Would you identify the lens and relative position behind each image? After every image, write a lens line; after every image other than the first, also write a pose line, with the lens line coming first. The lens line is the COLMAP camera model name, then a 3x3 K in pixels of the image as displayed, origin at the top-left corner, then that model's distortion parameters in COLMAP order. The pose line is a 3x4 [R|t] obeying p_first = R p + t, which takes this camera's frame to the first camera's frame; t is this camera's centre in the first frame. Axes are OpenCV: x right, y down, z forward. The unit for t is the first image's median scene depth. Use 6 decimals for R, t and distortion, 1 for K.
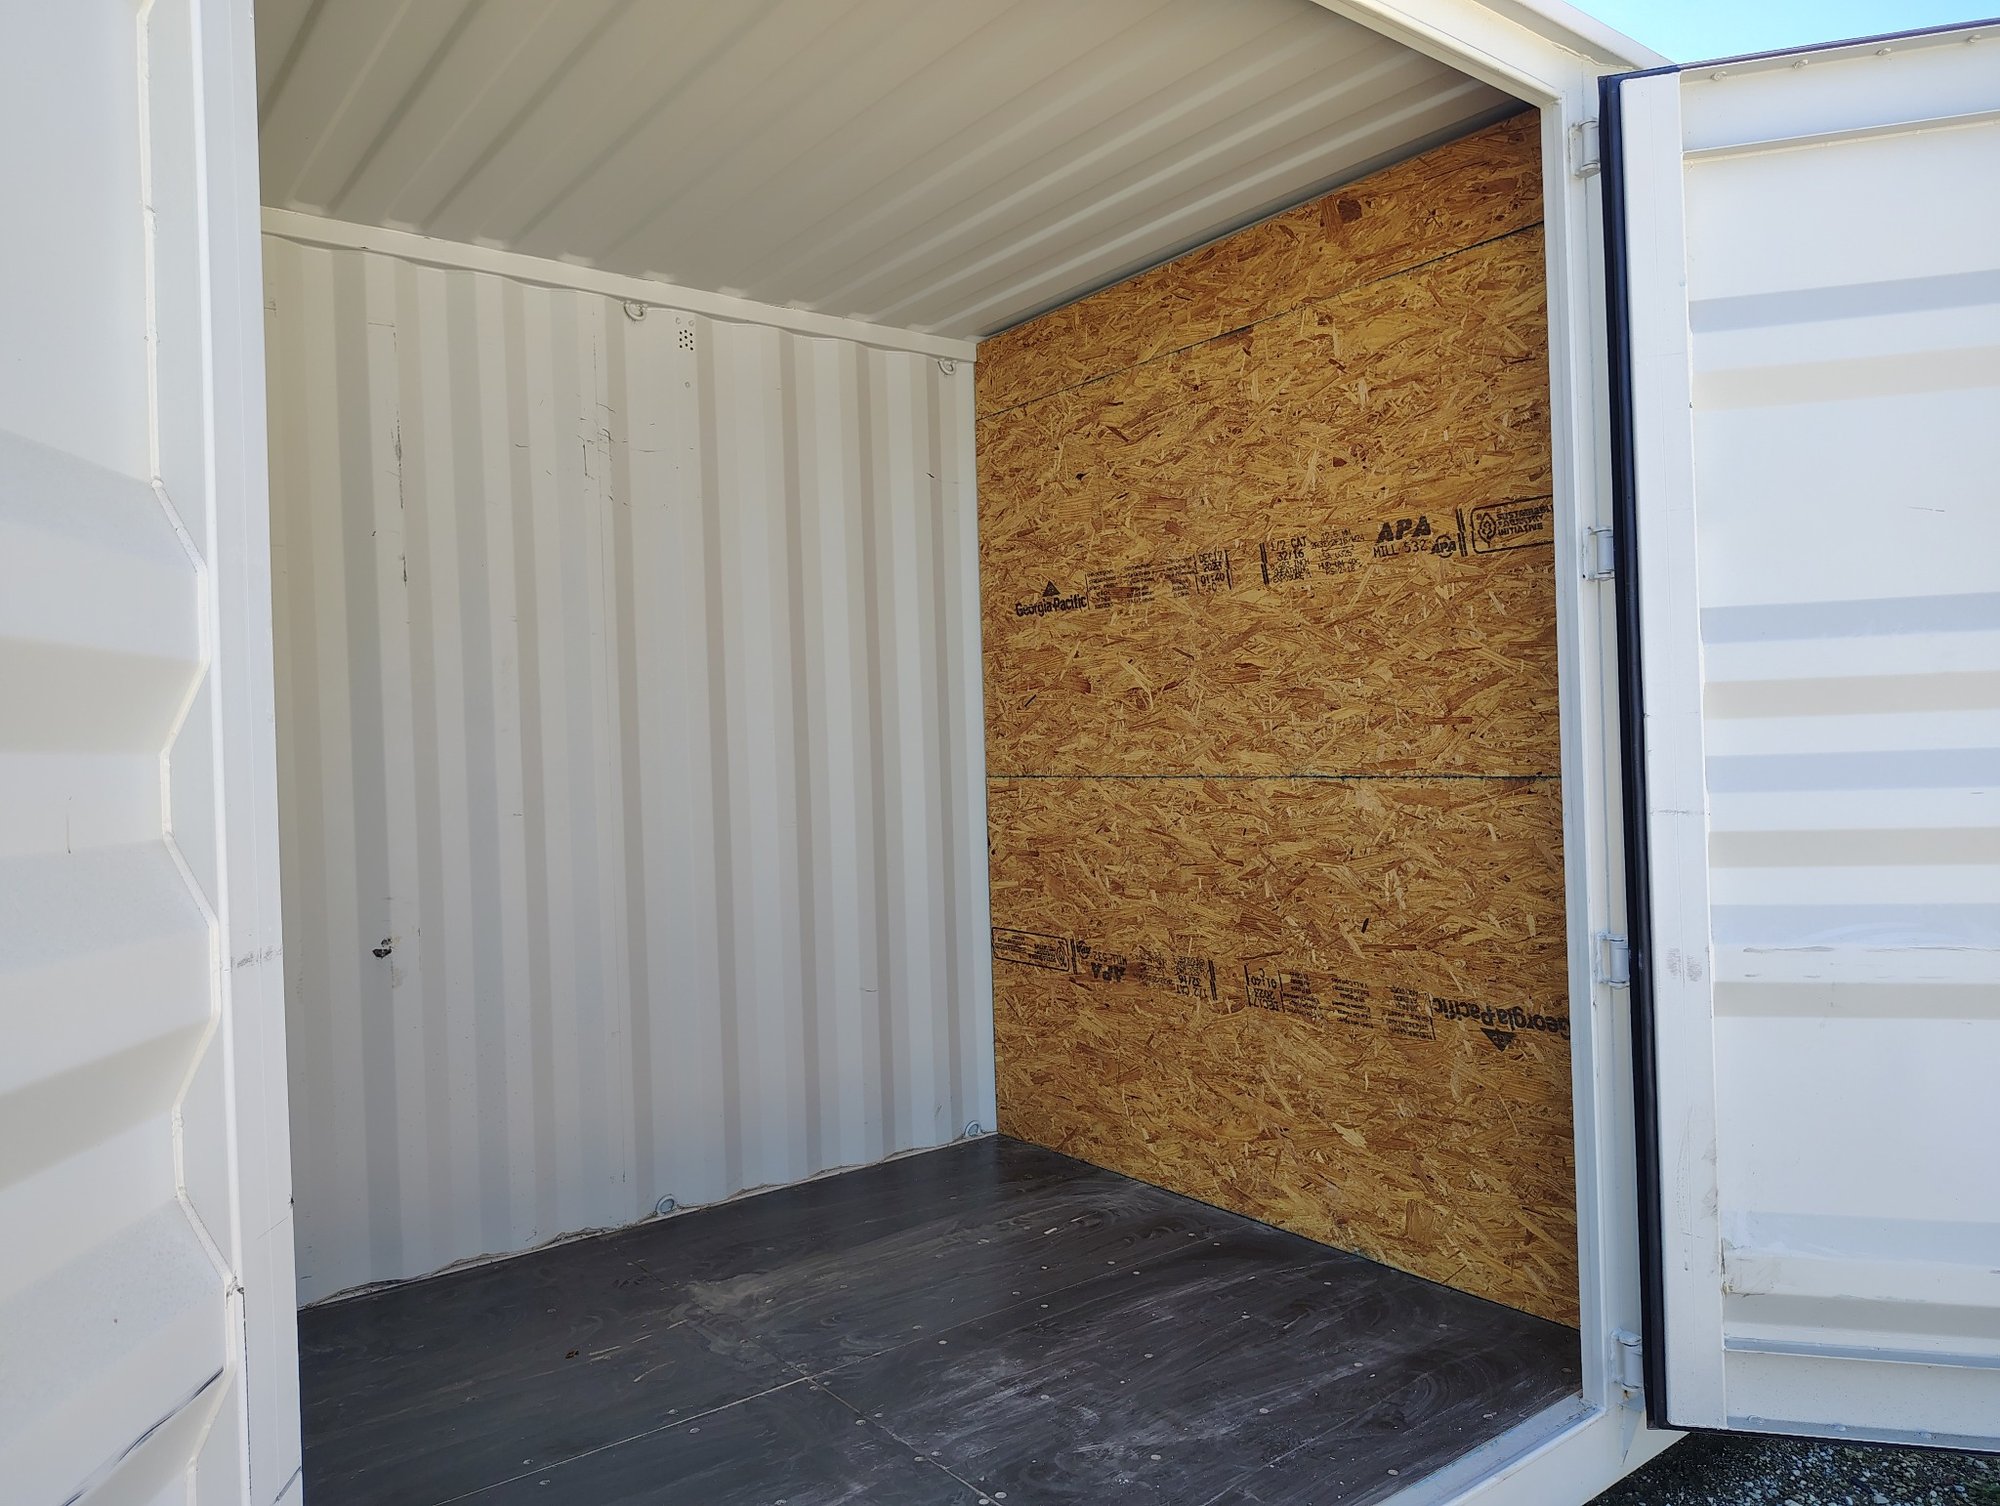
lens RADIAL K [[1375.2, 0, 1002.8], [0, 1375.2, 759.3], [0, 0, 1]] dist [0.035028, -0.044317]
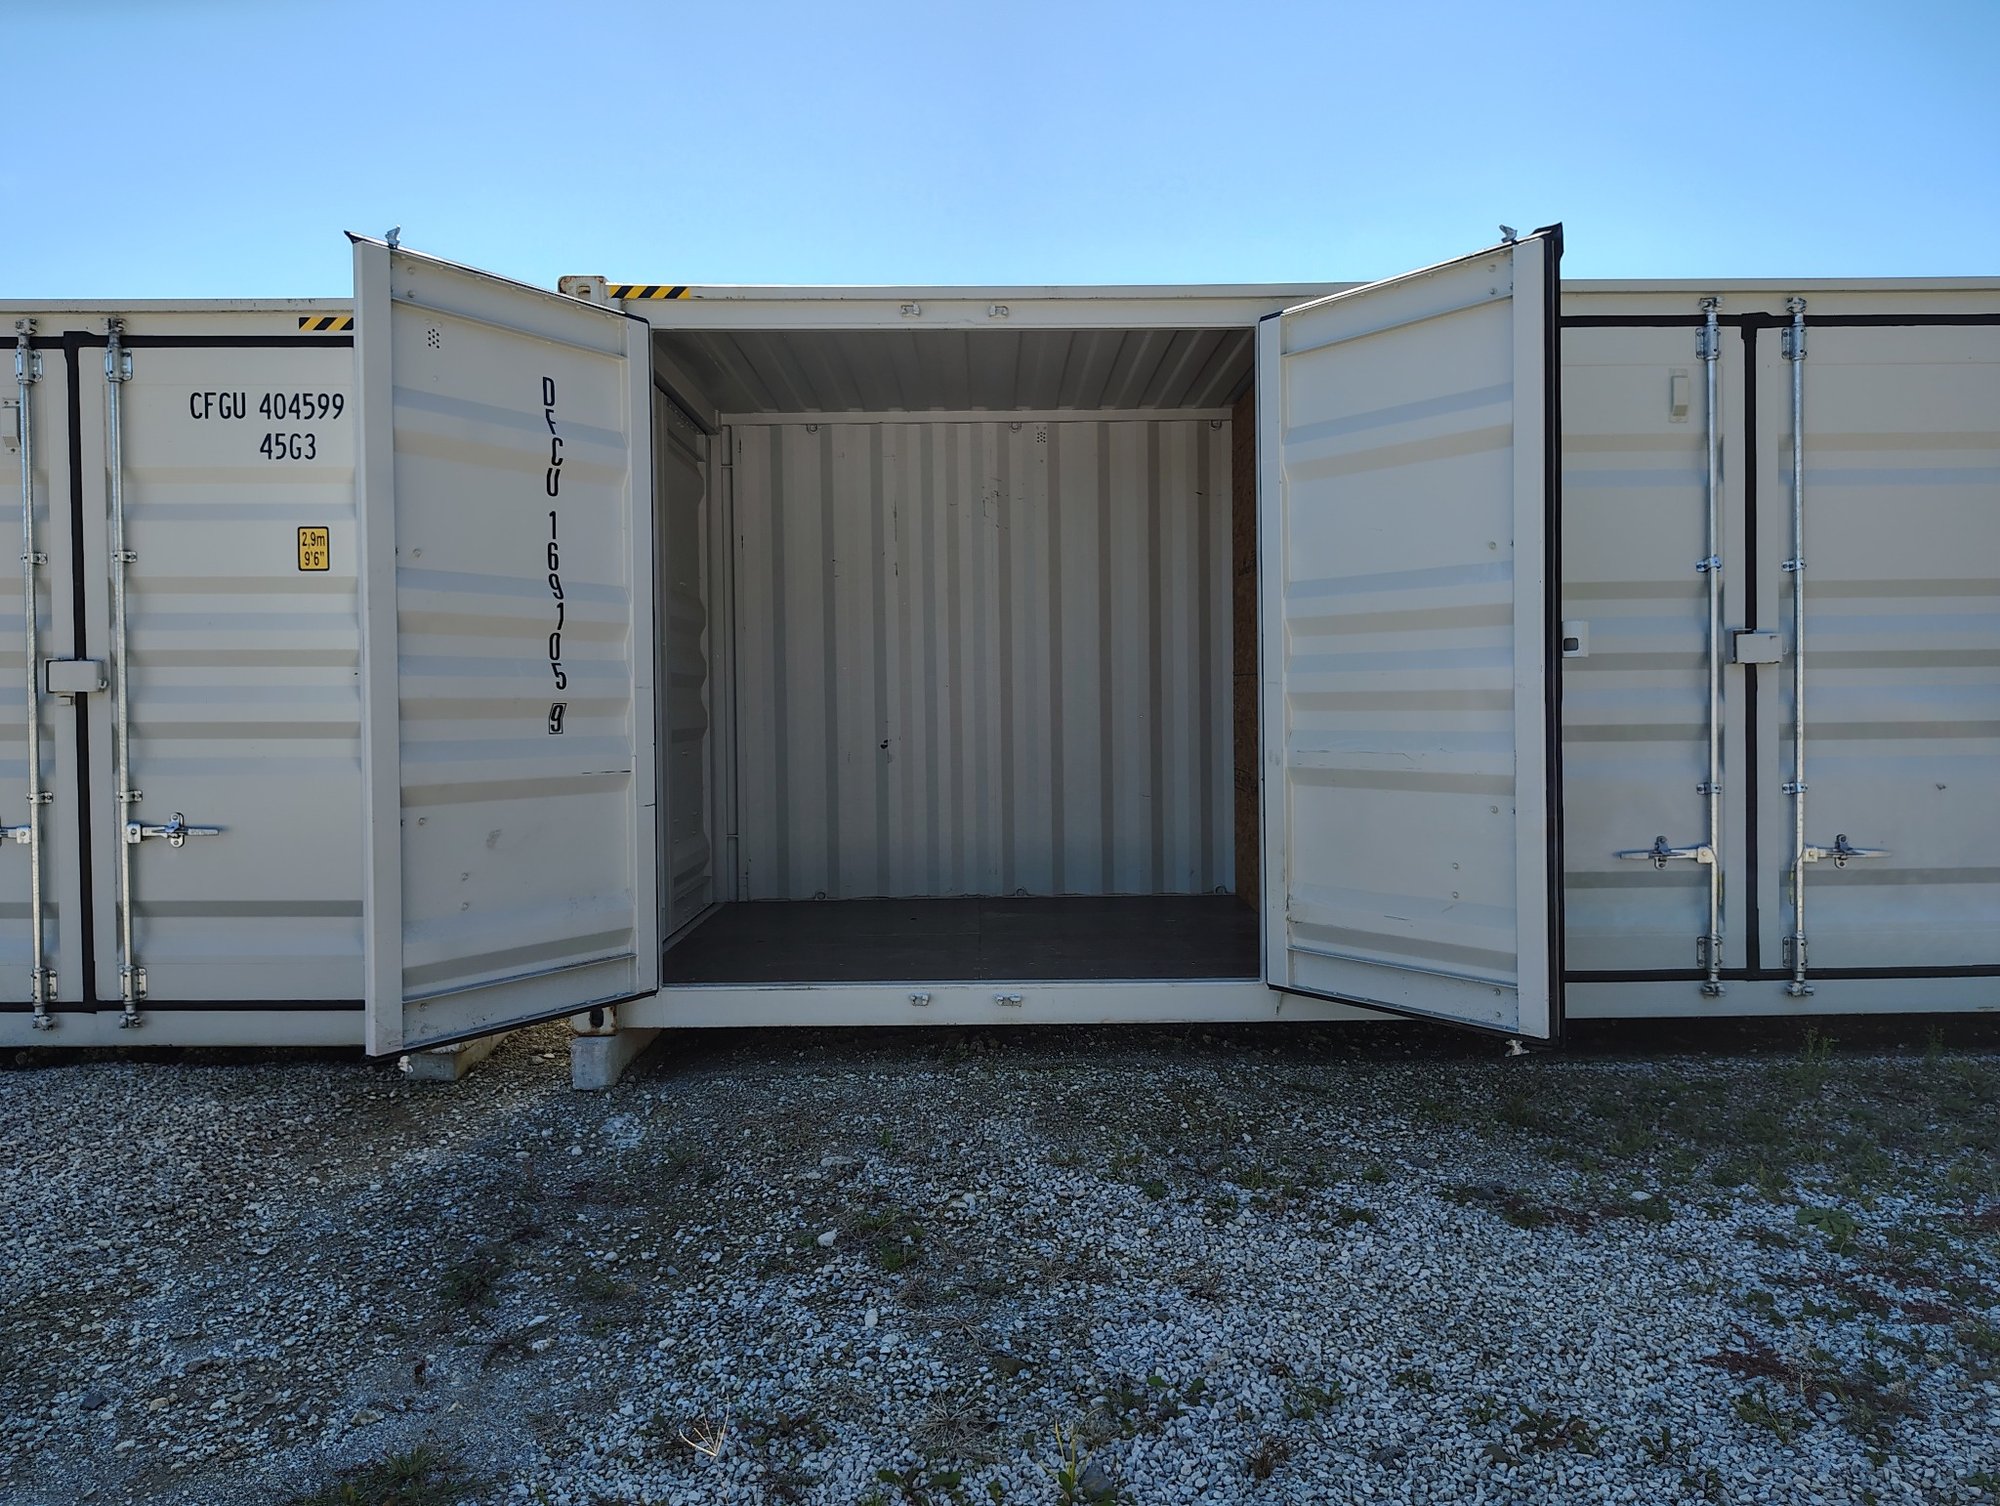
lens RADIAL K [[1375.2, 0, 1014.8], [0, 1375.2, 727.6], [0, 0, 1]] dist [0.035028, -0.044317]
pose [[0.799837, 0.037223, -0.599062, 0.957170], [-0.018873, 0.999141, 0.036883, 0.025149], [0.599920, -0.018195, 0.799853, -0.578740]]
